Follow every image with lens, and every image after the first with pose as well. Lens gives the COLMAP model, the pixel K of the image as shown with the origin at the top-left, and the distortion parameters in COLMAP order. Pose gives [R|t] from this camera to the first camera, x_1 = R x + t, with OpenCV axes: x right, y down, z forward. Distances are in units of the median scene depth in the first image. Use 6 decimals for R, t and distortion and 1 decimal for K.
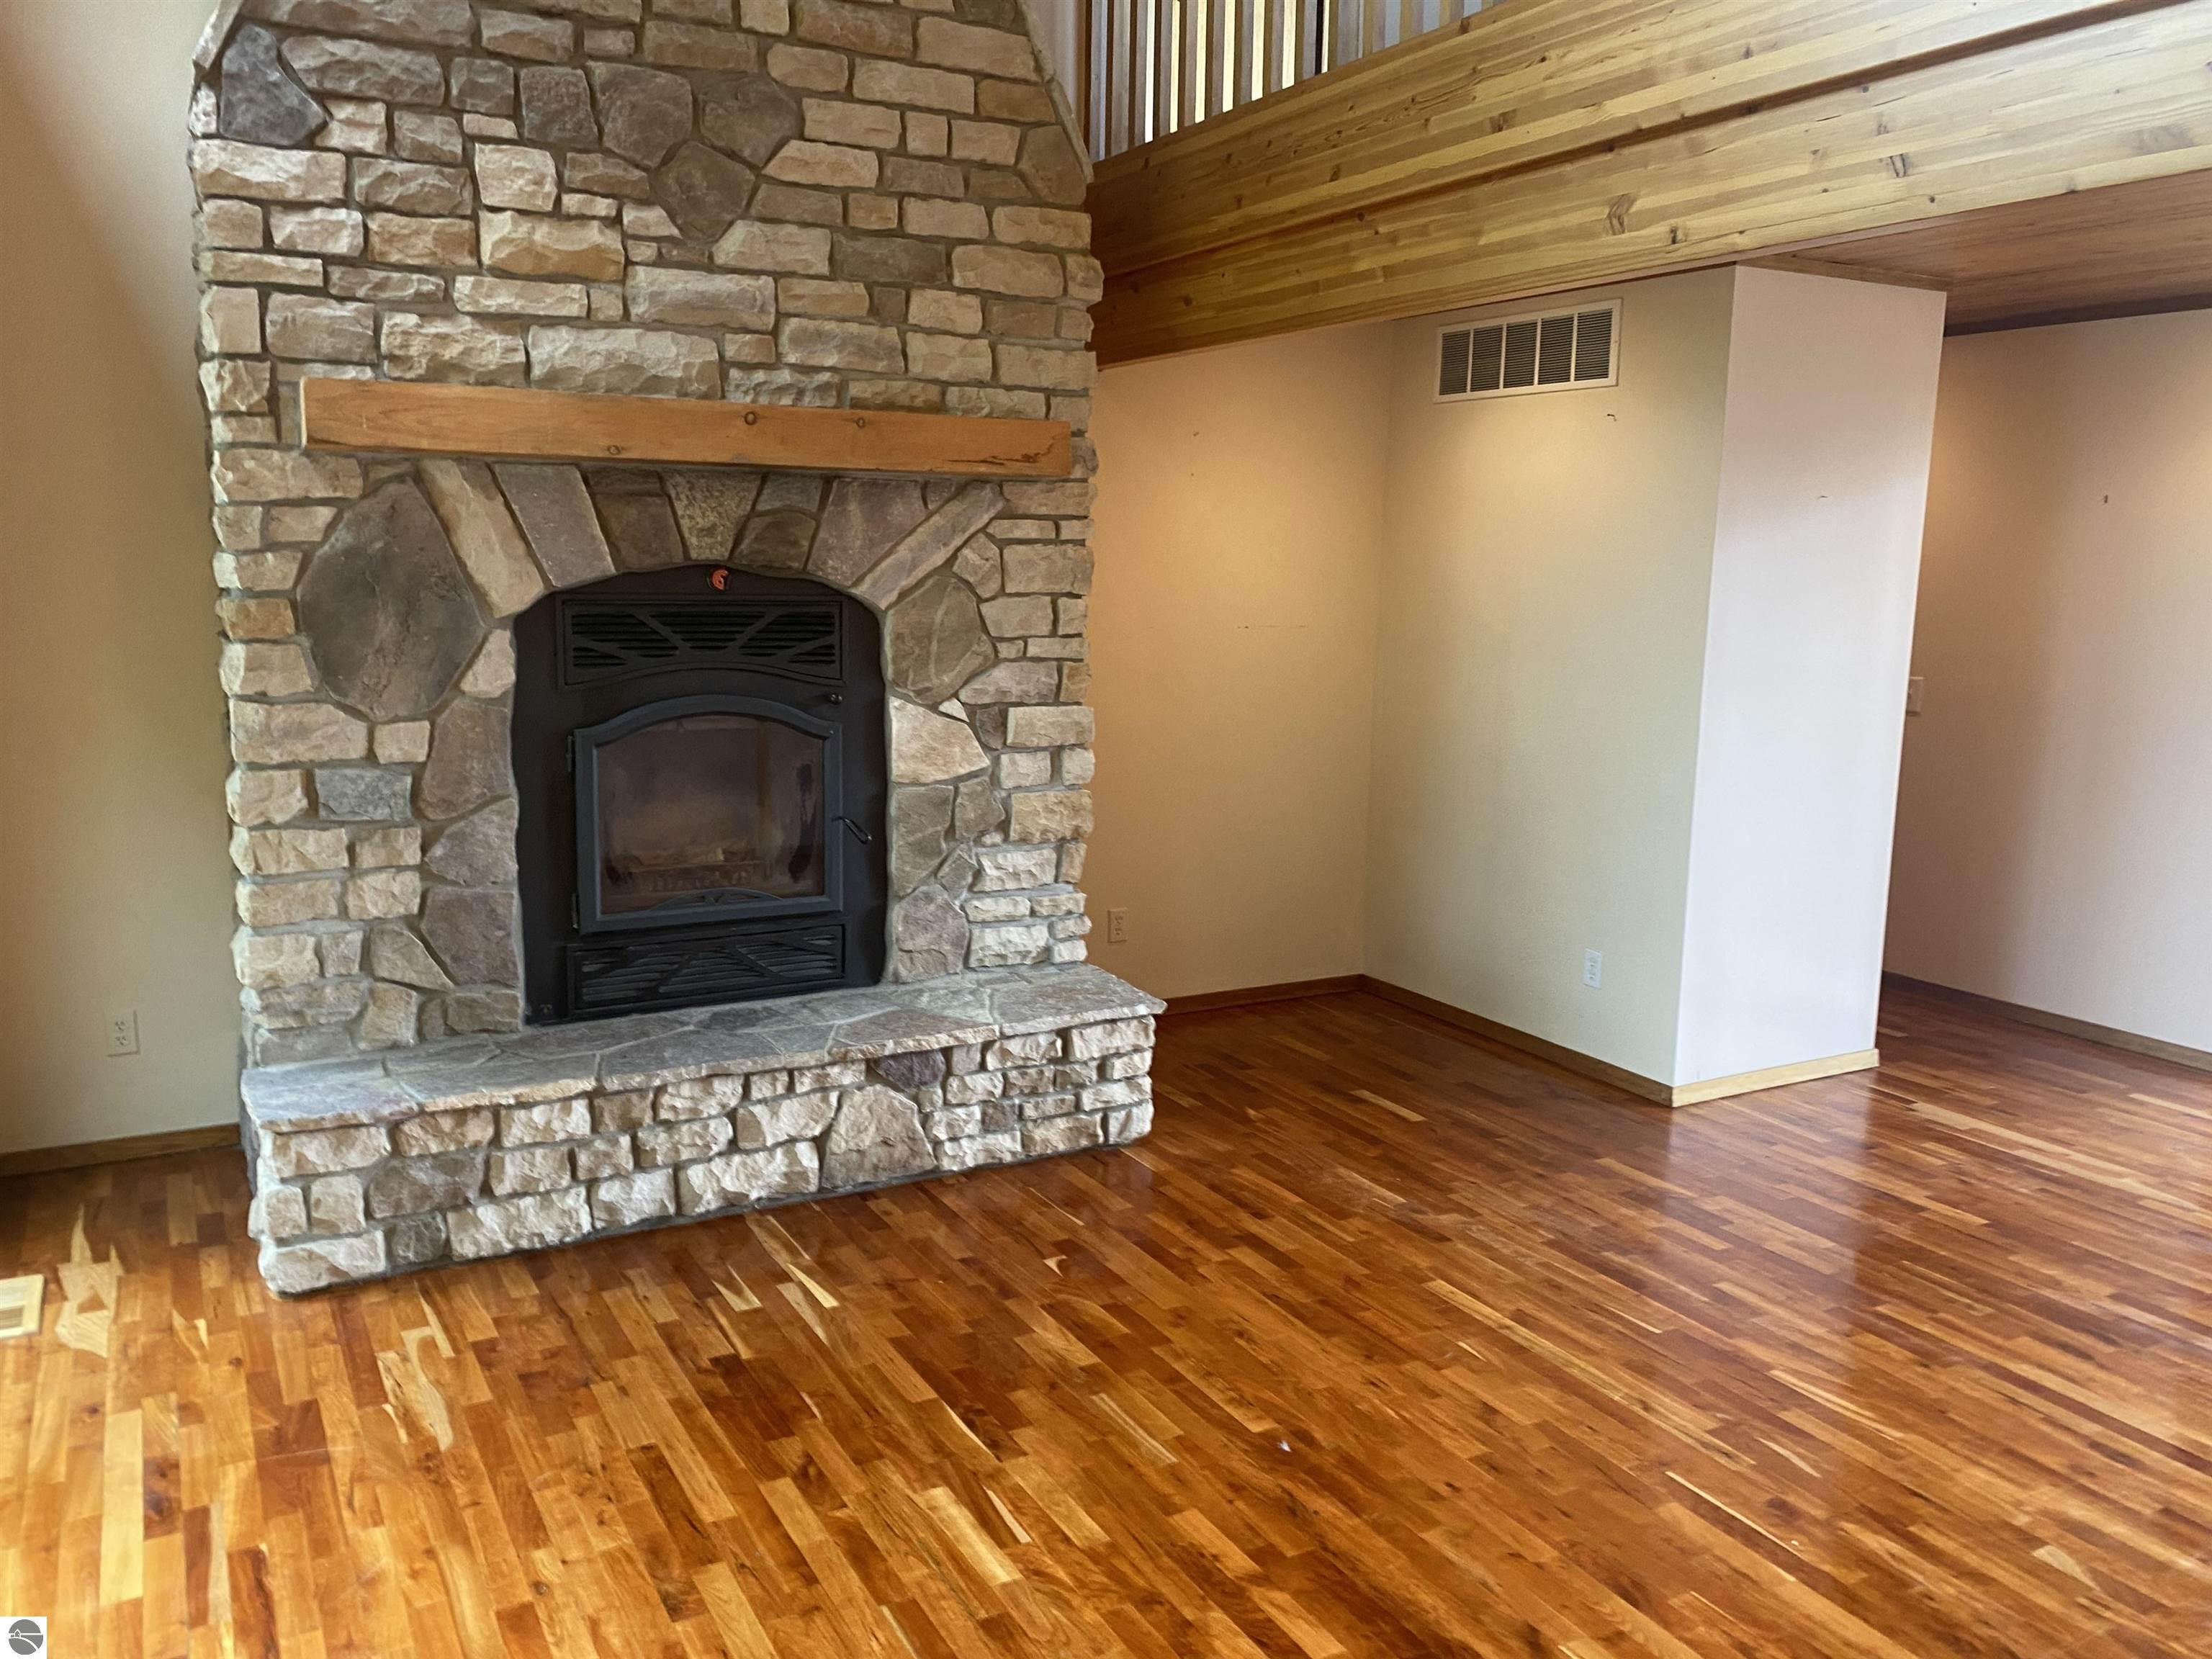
lens RADIAL K [[1699.8, 0, 1073.9], [0, 1699.8, 786.4], [0, 0, 1]] dist [0.056729, -0.049697]
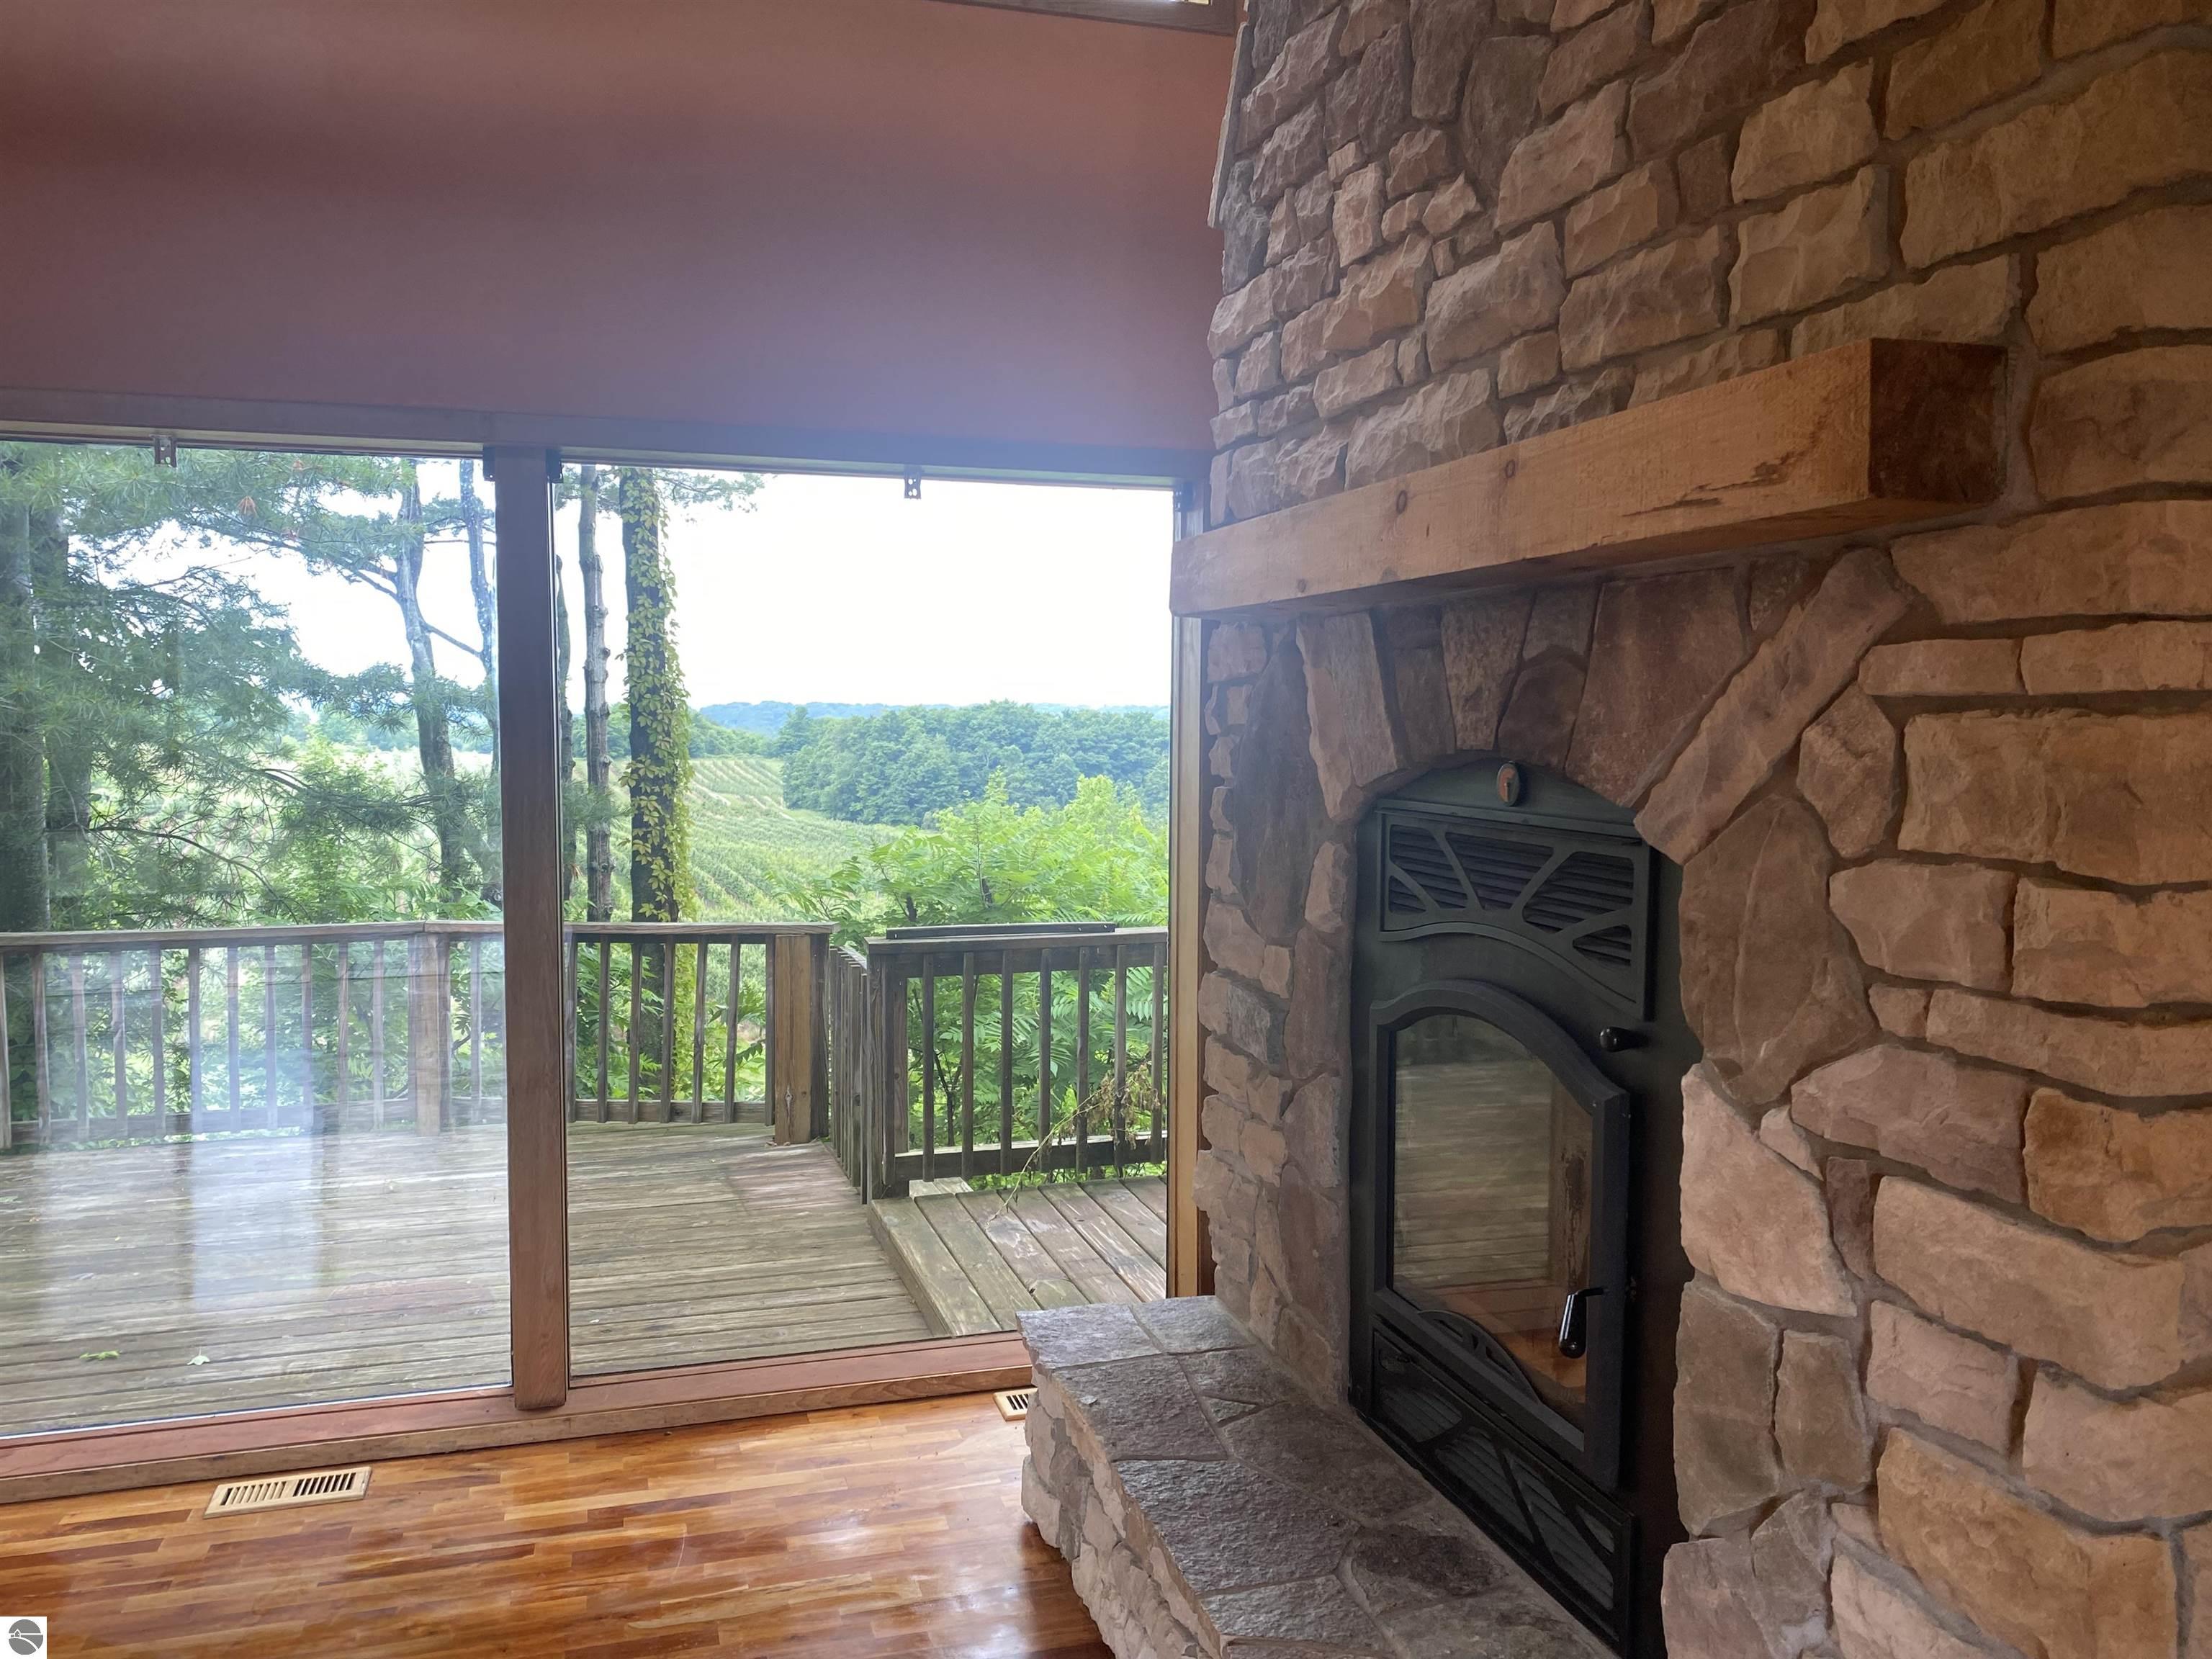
lens RADIAL K [[1699.8, 0, 1098.3], [0, 1699.8, 824.3], [0, 0, 1]] dist [0.056729, -0.049697]
pose [[-0.212886, 0.044749, -0.976052, 0.398368], [-0.149288, 0.985732, 0.077754, -0.141484], [0.965605, 0.162265, -0.203168, 1.055459]]
